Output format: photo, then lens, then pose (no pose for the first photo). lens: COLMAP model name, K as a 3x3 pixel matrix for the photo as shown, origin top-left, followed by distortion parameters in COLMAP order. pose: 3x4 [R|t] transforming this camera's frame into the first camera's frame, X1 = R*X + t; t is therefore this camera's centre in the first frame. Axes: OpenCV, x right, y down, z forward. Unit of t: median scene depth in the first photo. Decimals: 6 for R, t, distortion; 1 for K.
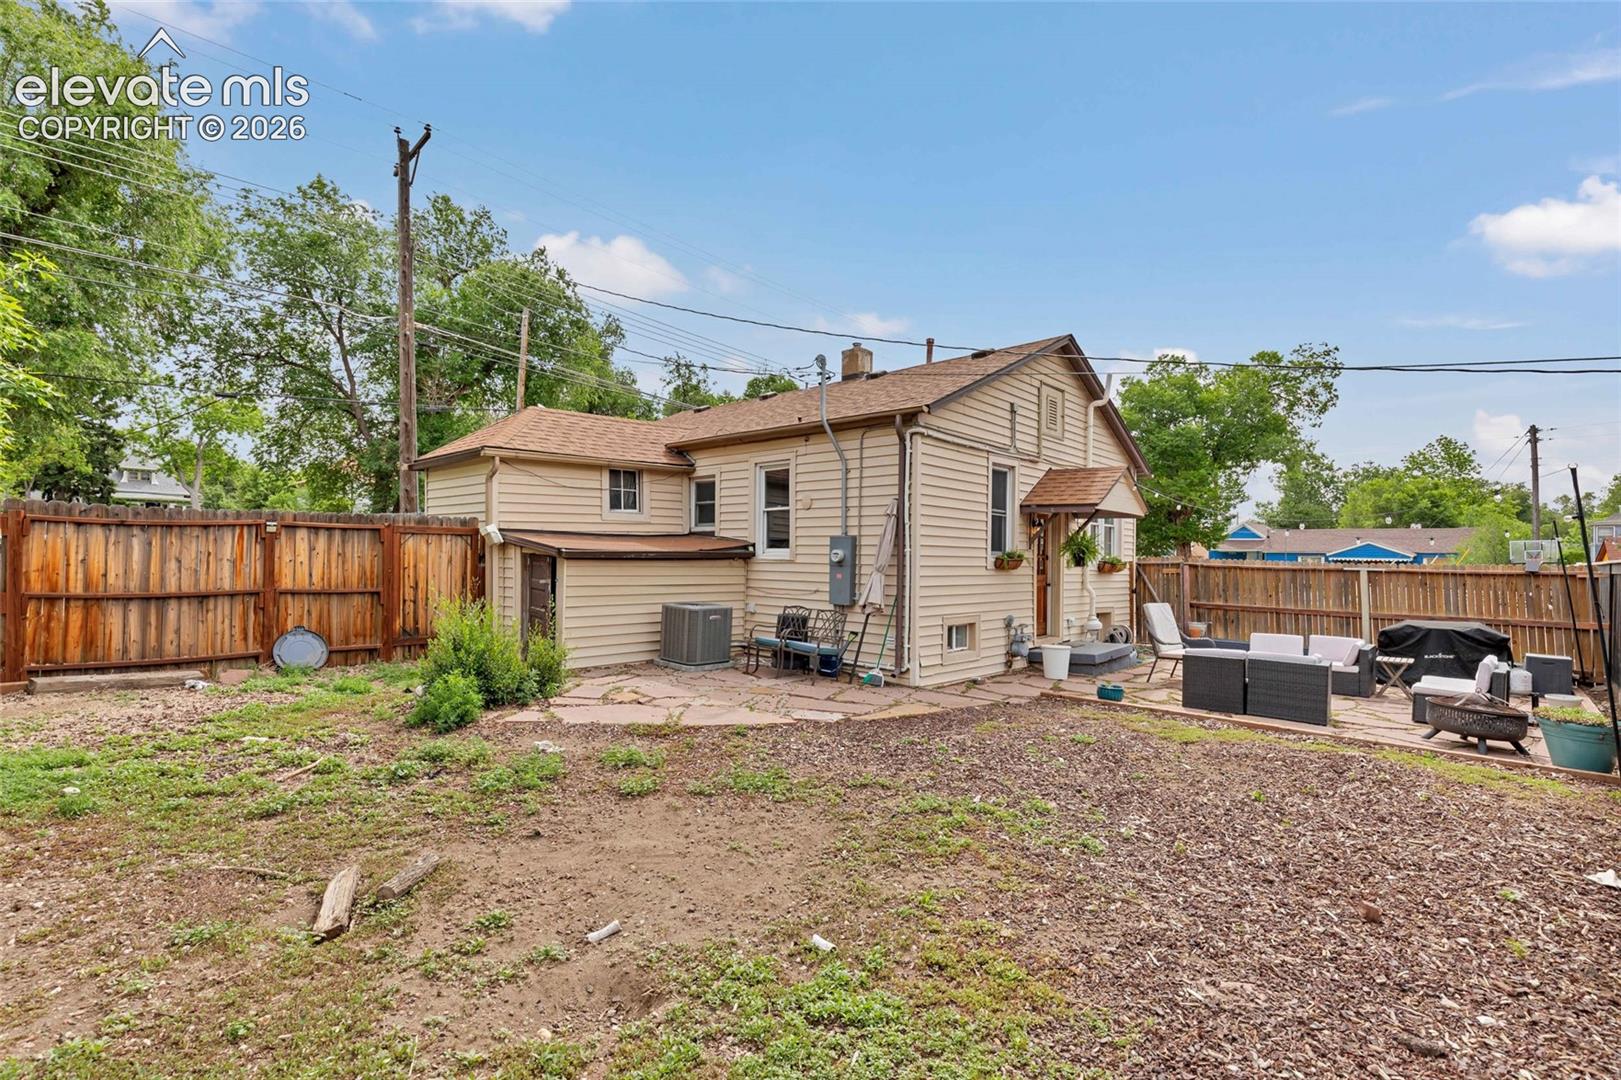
lens RADIAL K [[744.3, 0, 806.1], [0, 744.3, 546.0], [0, 0, 1]] dist [0.010049, -0.002150]
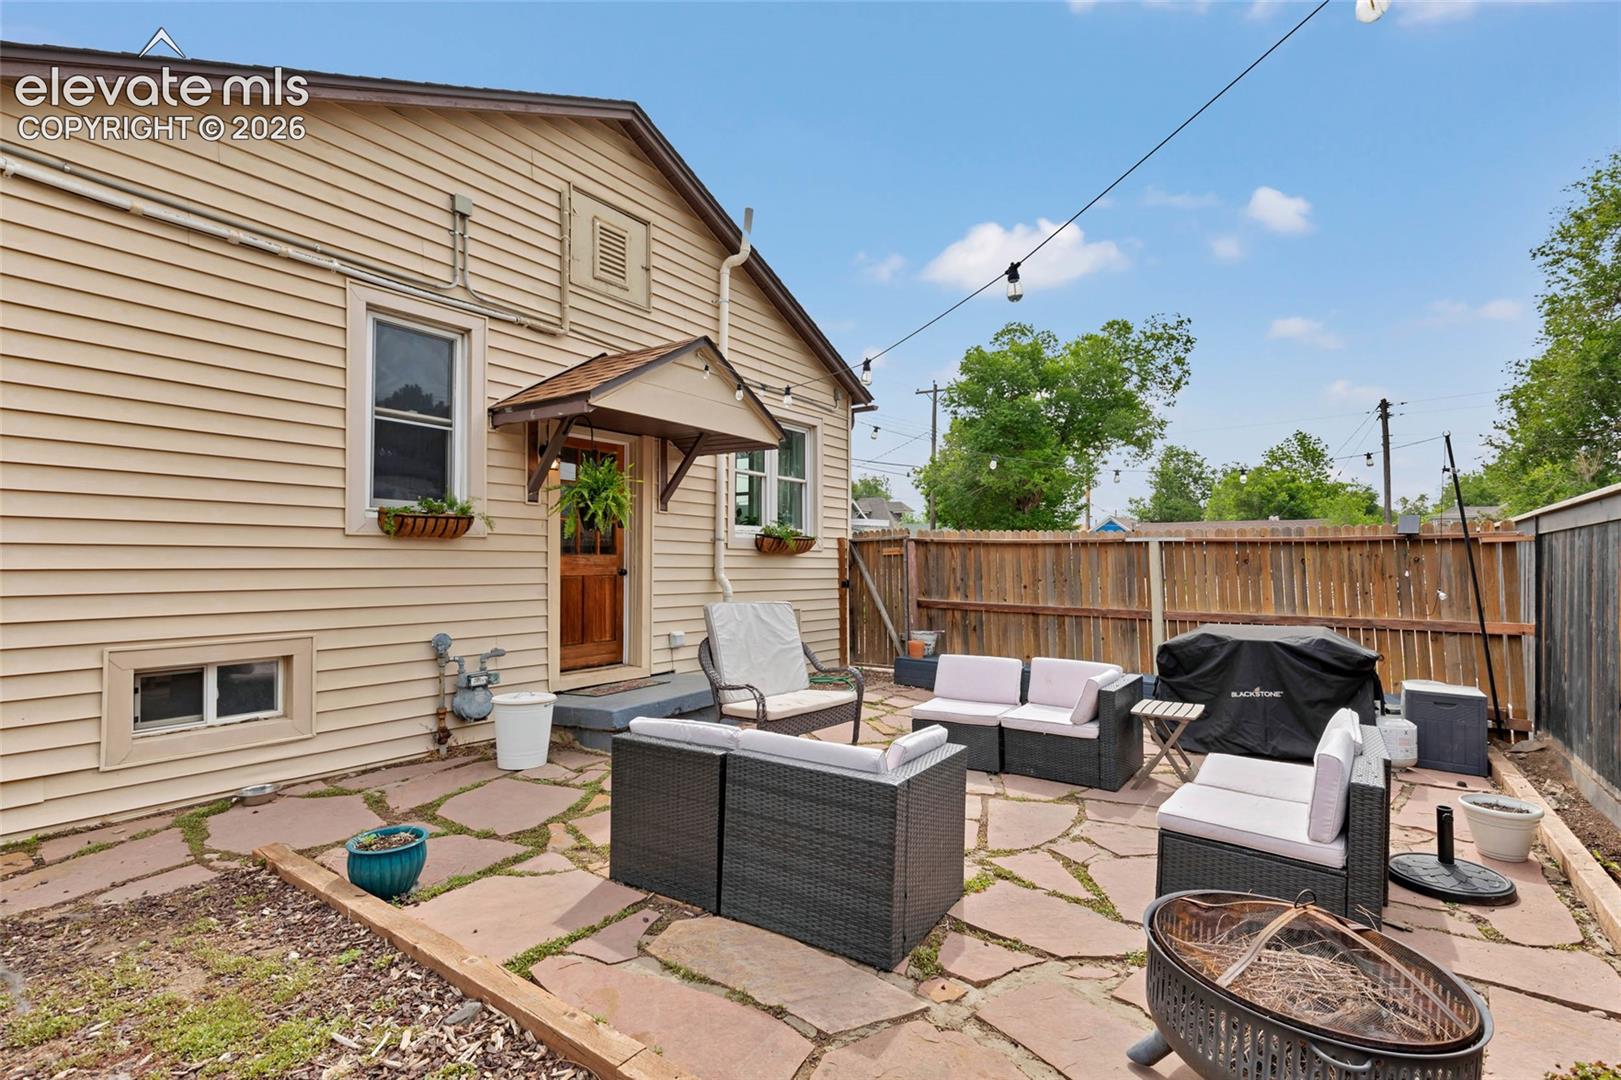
lens RADIAL K [[744.3, 0, 815.3], [0, 744.3, 551.4], [0, 0, 1]] dist [0.010049, -0.002150]
pose [[0.992041, -0.010628, 0.125468, 0.370156], [0.010474, 0.999943, 0.001890, 0.034150], [-0.125481, -0.000561, 0.992096, 0.405253]]
